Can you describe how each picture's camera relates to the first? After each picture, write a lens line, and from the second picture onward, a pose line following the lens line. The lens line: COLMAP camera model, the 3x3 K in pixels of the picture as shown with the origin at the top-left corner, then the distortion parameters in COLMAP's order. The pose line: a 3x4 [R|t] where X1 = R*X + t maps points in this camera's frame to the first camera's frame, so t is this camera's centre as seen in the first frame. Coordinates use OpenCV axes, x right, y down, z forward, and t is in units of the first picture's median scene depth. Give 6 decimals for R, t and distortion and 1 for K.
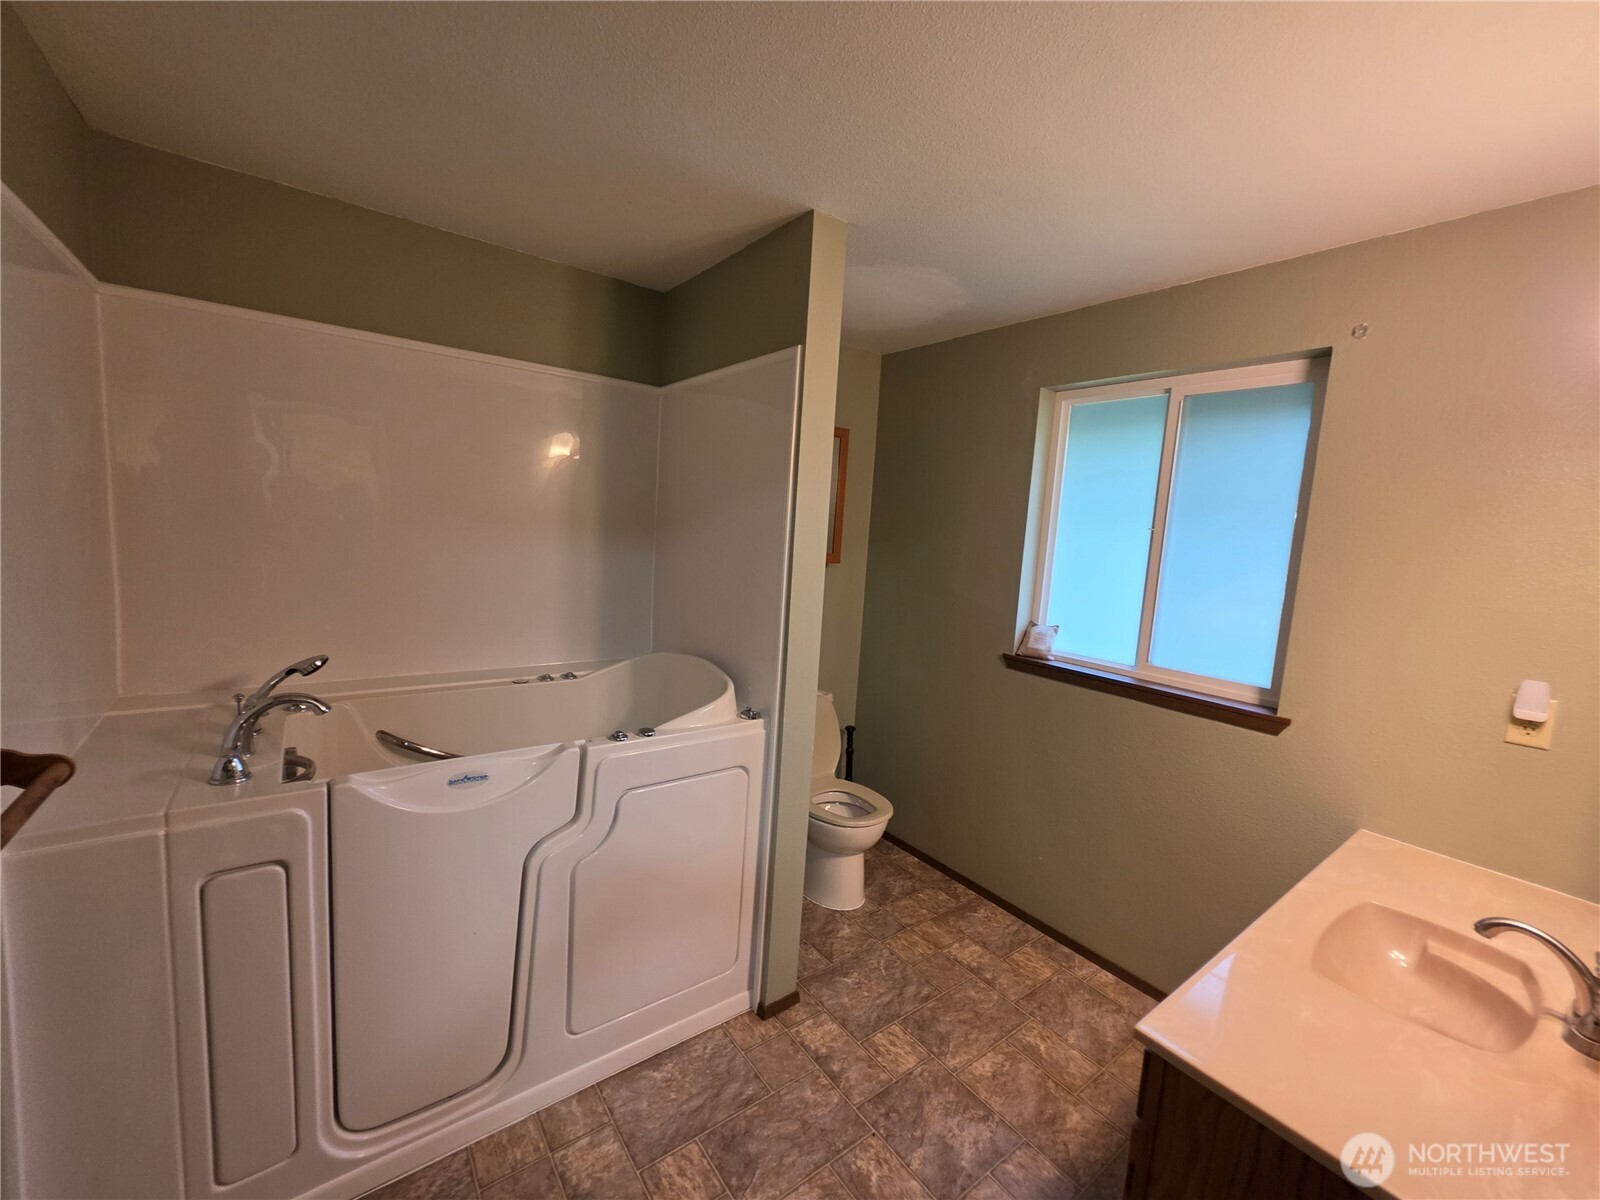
lens RADIAL K [[647.7, 0, 808.9], [0, 647.7, 605.5], [0, 0, 1]] dist [-0.004312, 0.000953]
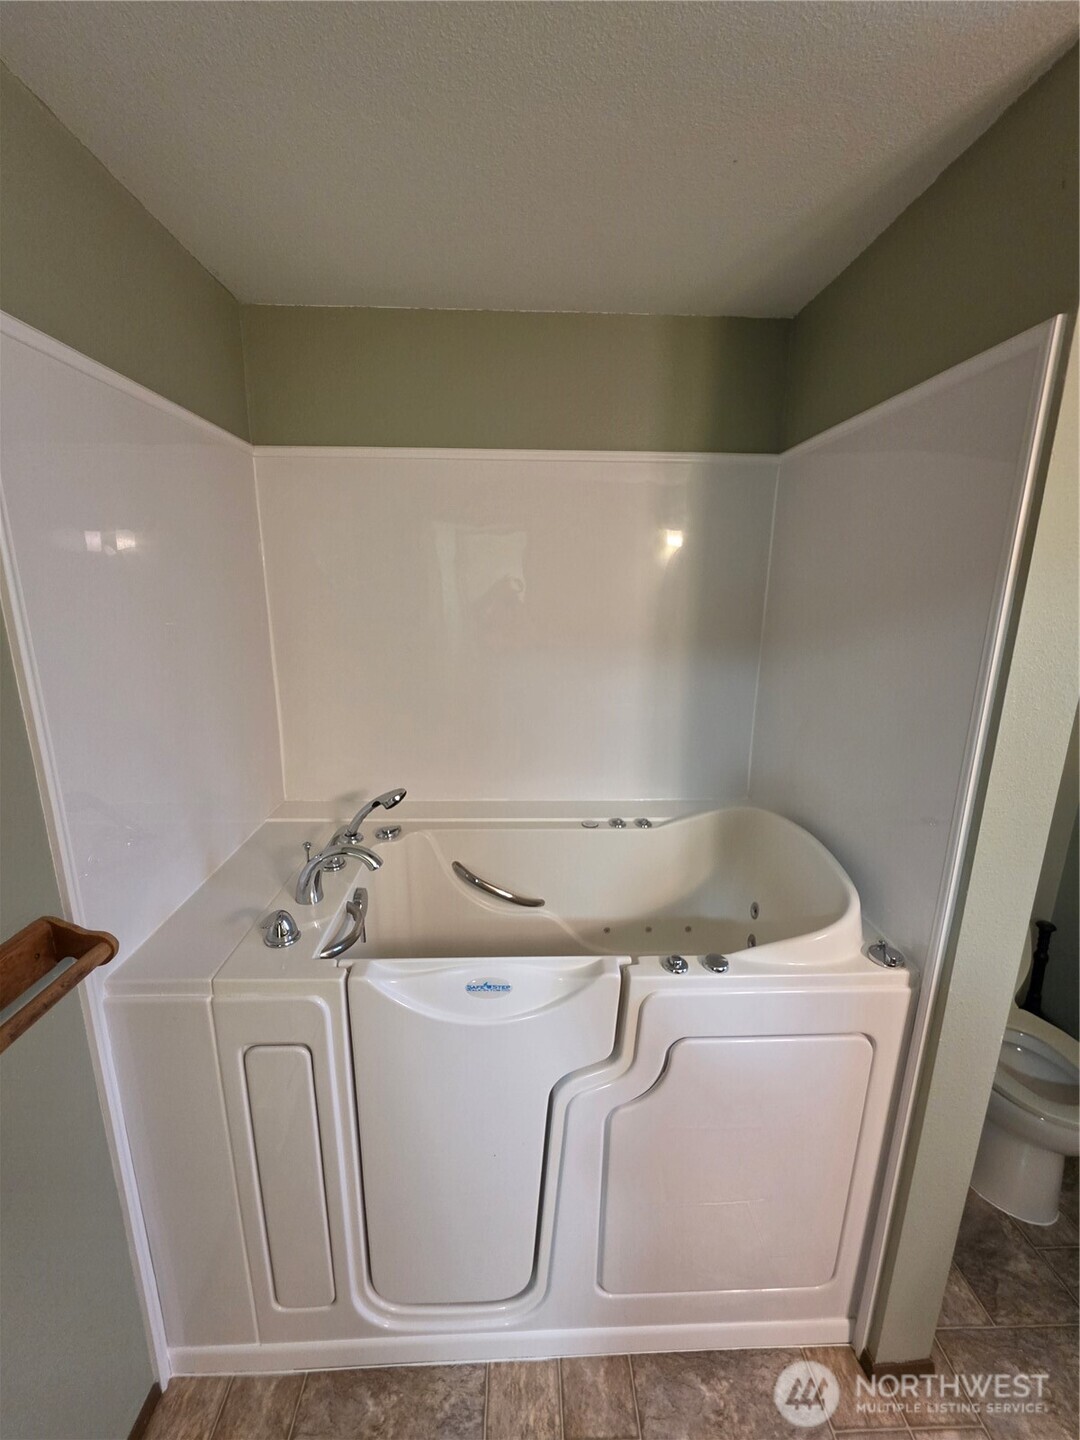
lens RADIAL K [[582.9, 0, 544.5], [0, 582.9, 716.5], [0, 0, 1]] dist [-0.004312, 0.000953]
pose [[0.816757, 0.074662, -0.572131, -0.061875], [-0.030318, 0.995776, 0.086666, -0.121994], [0.576185, -0.053439, 0.815571, 0.396547]]
